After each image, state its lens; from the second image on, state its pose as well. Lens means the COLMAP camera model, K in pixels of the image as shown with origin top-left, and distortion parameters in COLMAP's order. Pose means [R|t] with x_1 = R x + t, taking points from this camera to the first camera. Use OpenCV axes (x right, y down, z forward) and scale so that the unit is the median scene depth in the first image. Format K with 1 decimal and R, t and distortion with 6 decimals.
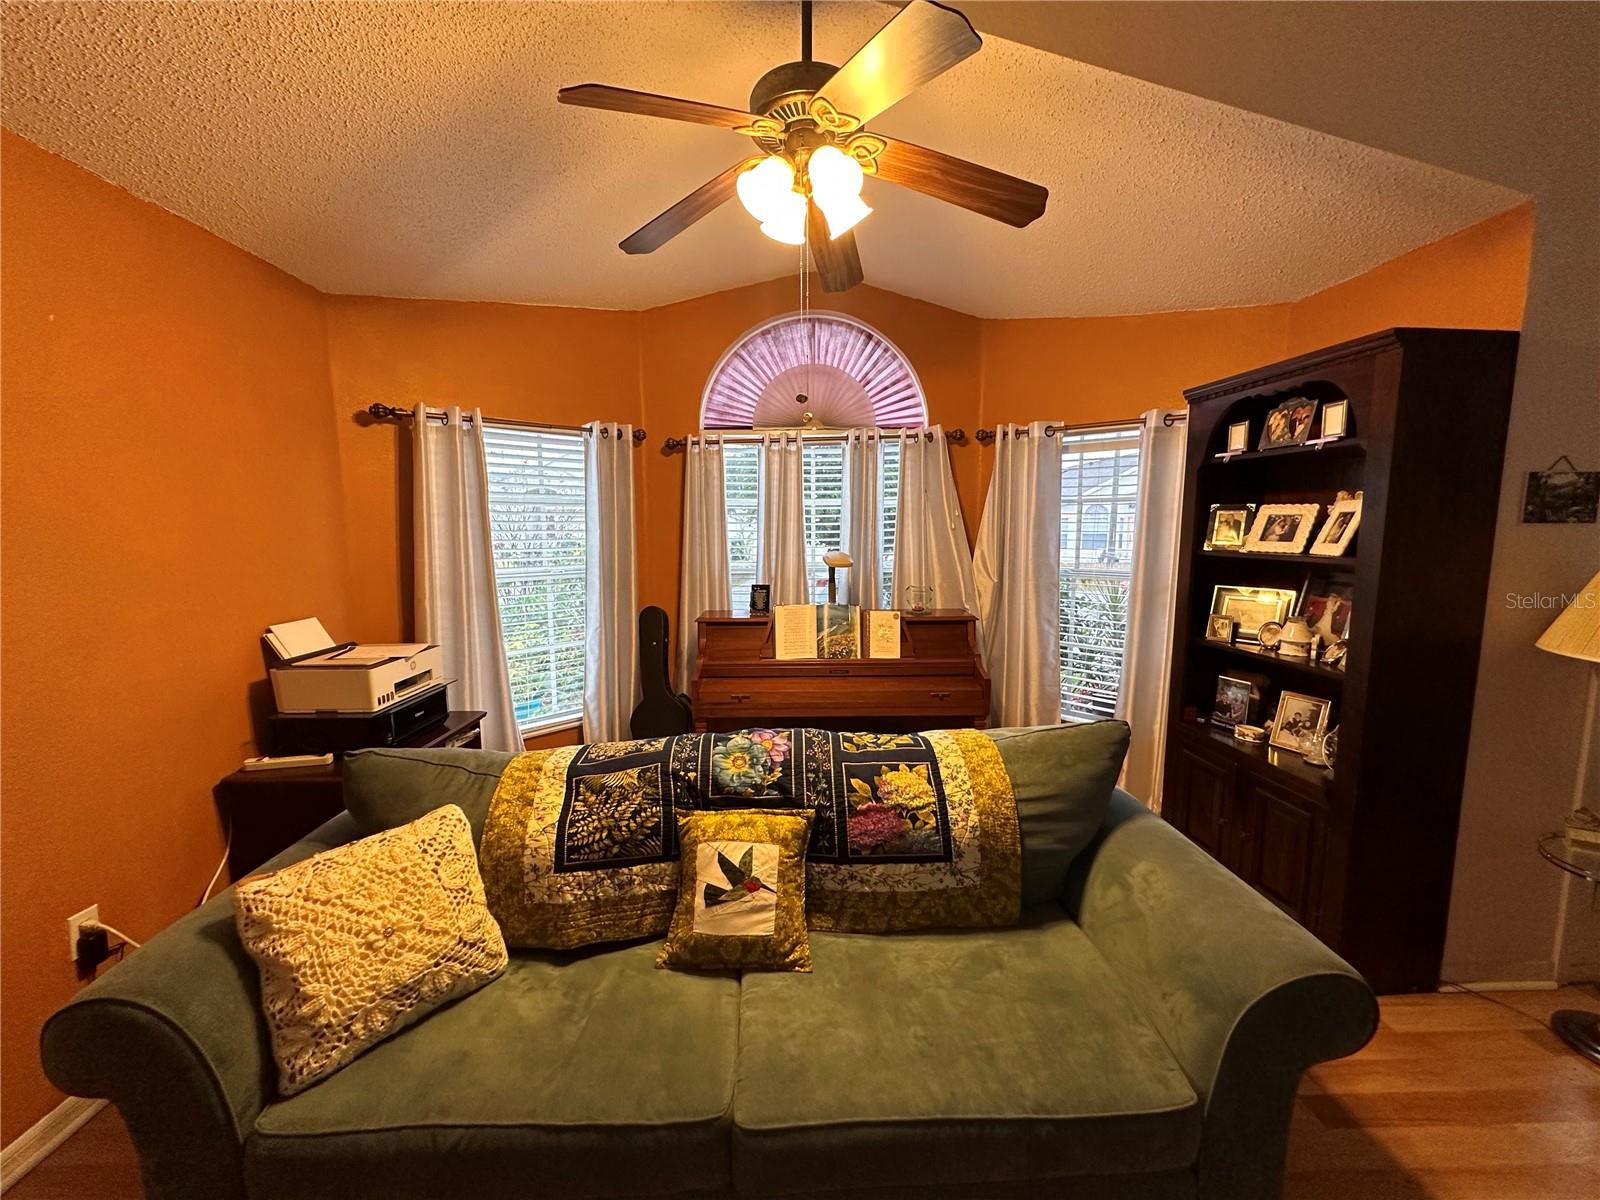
lens RADIAL K [[639.5, 0, 802.8], [0, 639.5, 595.7], [0, 0, 1]] dist [0.009459, 0.000409]
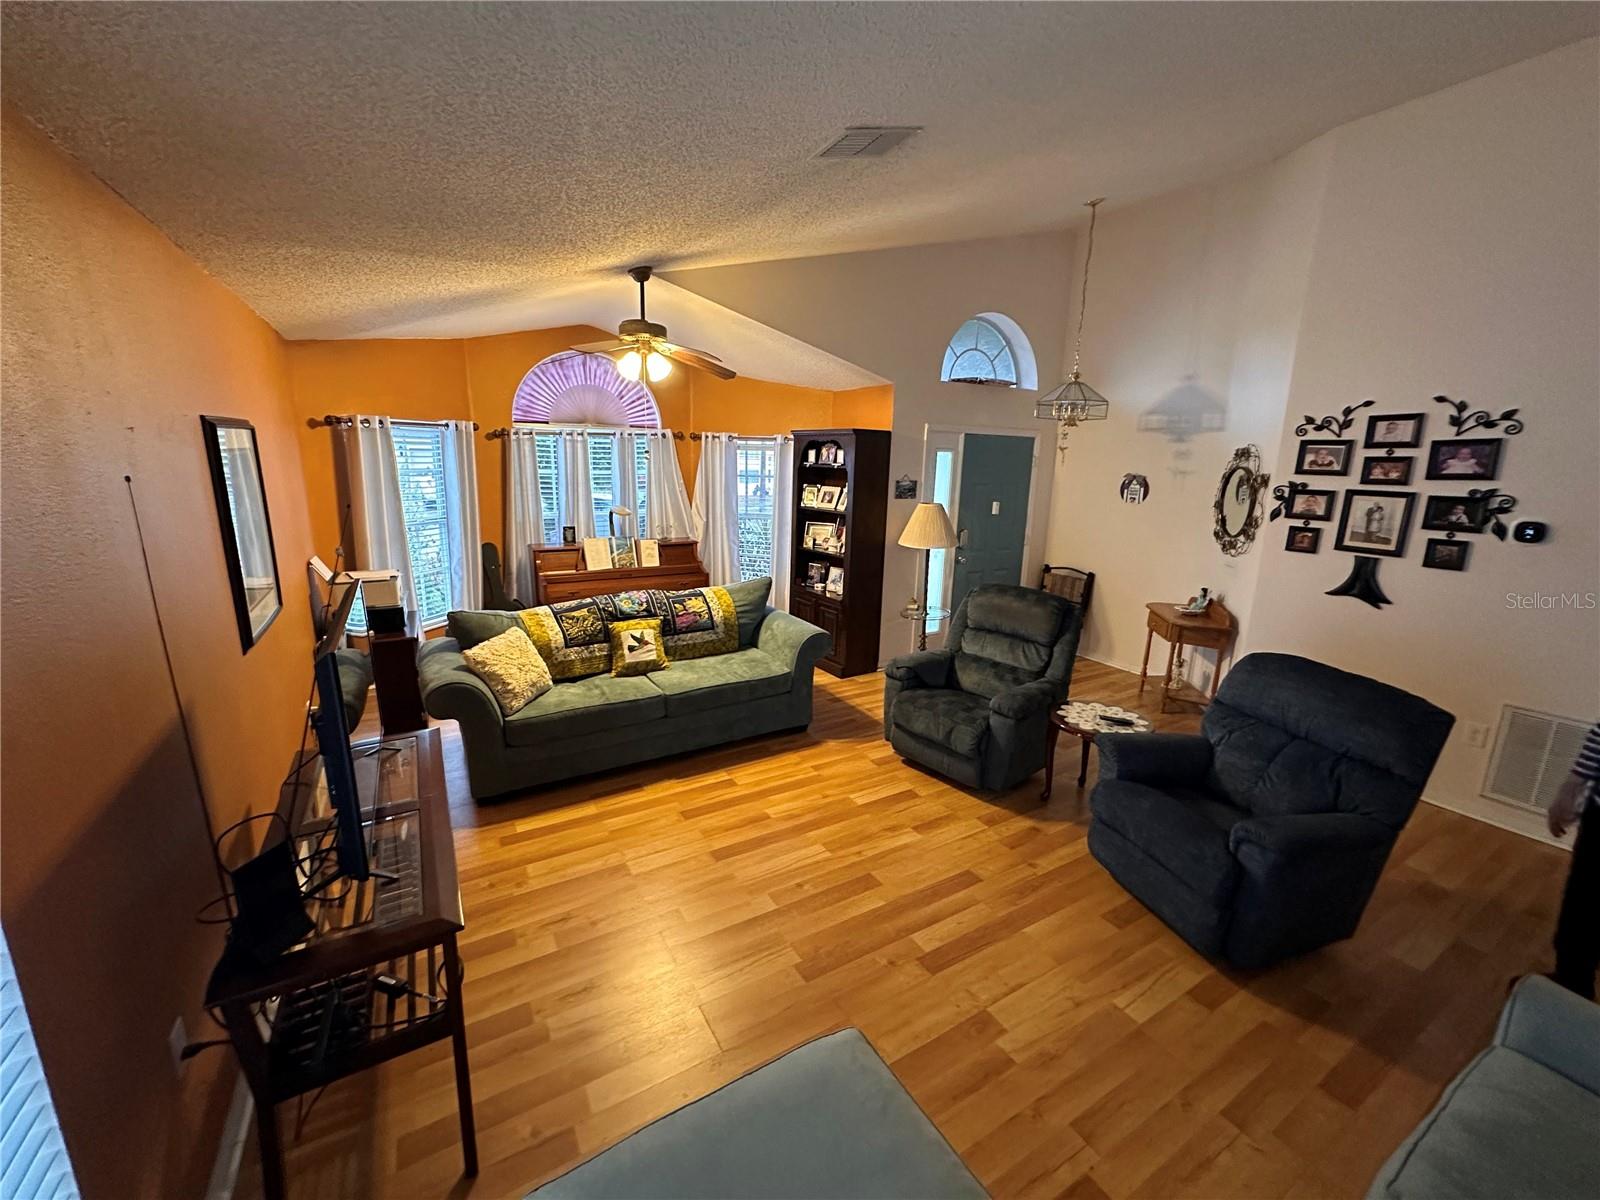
lens RADIAL K [[639.5, 0, 808.9], [0, 639.5, 609.4], [0, 0, 1]] dist [0.009459, 0.000409]
pose [[0.868442, -0.089309, 0.487681, -0.502367], [0.024801, 0.990236, 0.137177, -0.023239], [-0.495170, -0.107035, 0.862177, -1.045863]]
